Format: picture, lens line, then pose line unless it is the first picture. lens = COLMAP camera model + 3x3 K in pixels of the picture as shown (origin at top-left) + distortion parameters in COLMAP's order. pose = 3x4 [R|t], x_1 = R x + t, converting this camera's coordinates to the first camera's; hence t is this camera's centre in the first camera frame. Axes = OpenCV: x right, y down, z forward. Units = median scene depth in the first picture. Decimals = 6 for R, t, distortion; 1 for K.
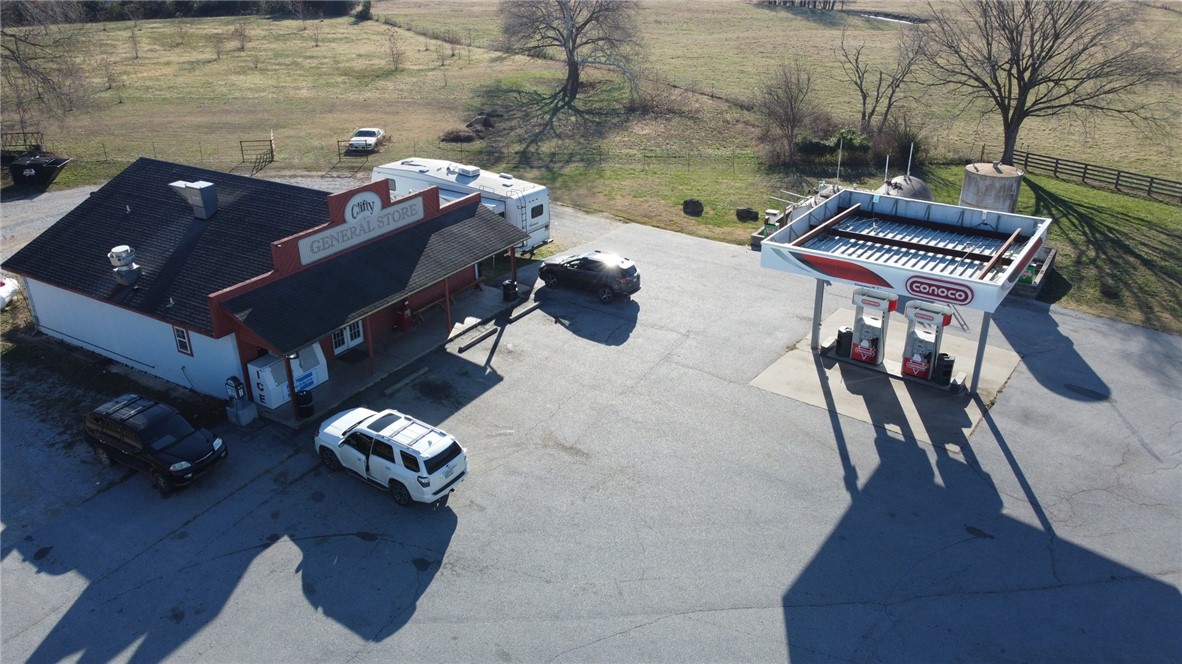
lens RADIAL K [[893.6, 0, 593.0], [0, 893.6, 335.7], [0, 0, 1]] dist [0.007396, -0.013059]
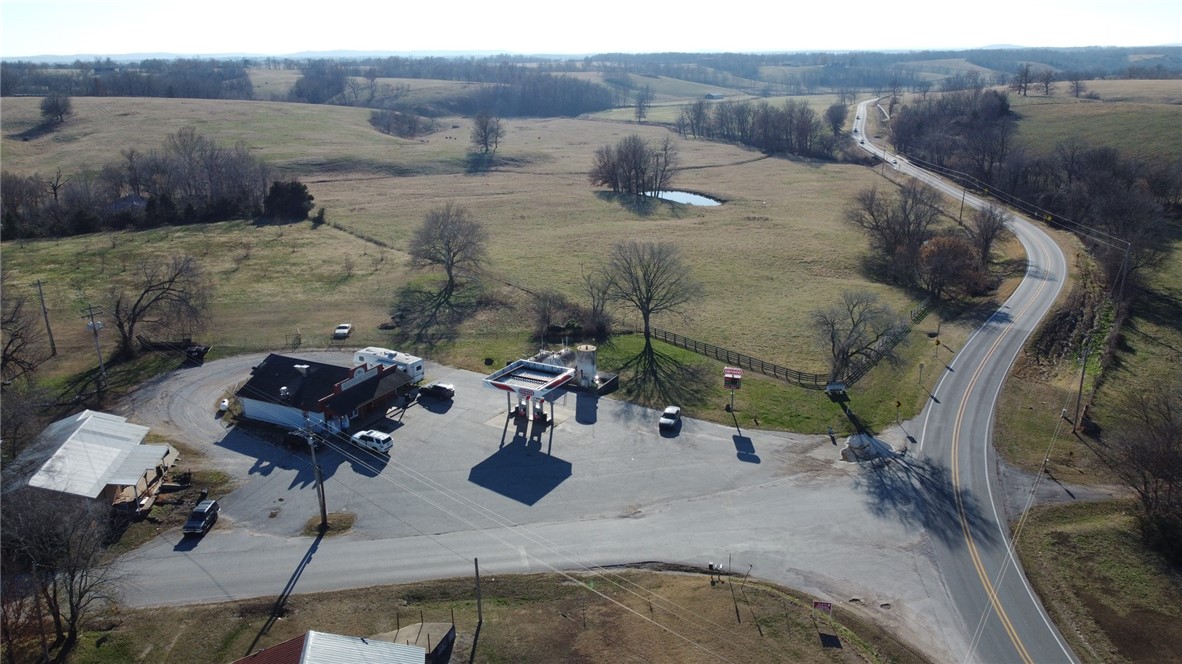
lens RADIAL K [[893.6, 0, 596.1], [0, 893.6, 330.8], [0, 0, 1]] dist [0.007396, -0.013059]
pose [[0.995829, -0.027090, 0.087130, 0.281518], [0.038483, 0.990520, -0.131867, 0.147558], [-0.082732, 0.134670, 0.987431, -2.030557]]
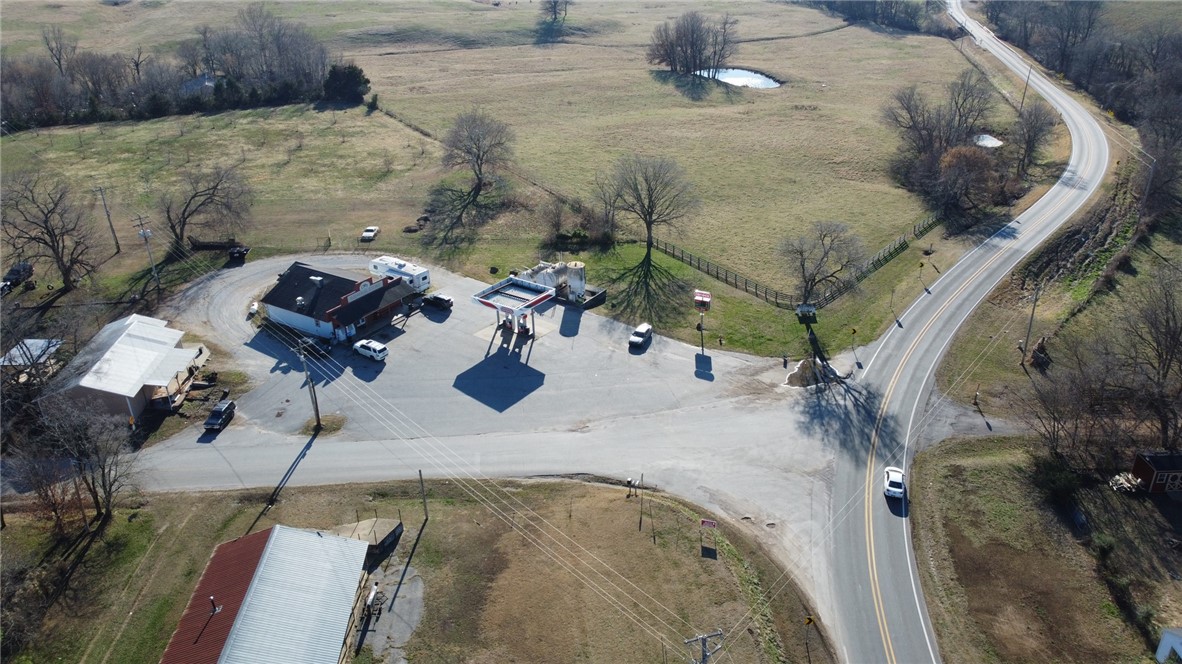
lens RADIAL K [[893.6, 0, 596.5], [0, 893.6, 334.7], [0, 0, 1]] dist [0.007396, -0.013059]
pose [[0.999853, -0.000738, -0.017111, 0.669288], [0.001255, 0.999542, 0.030228, -0.049169], [0.017081, -0.030245, 0.999397, -2.348518]]
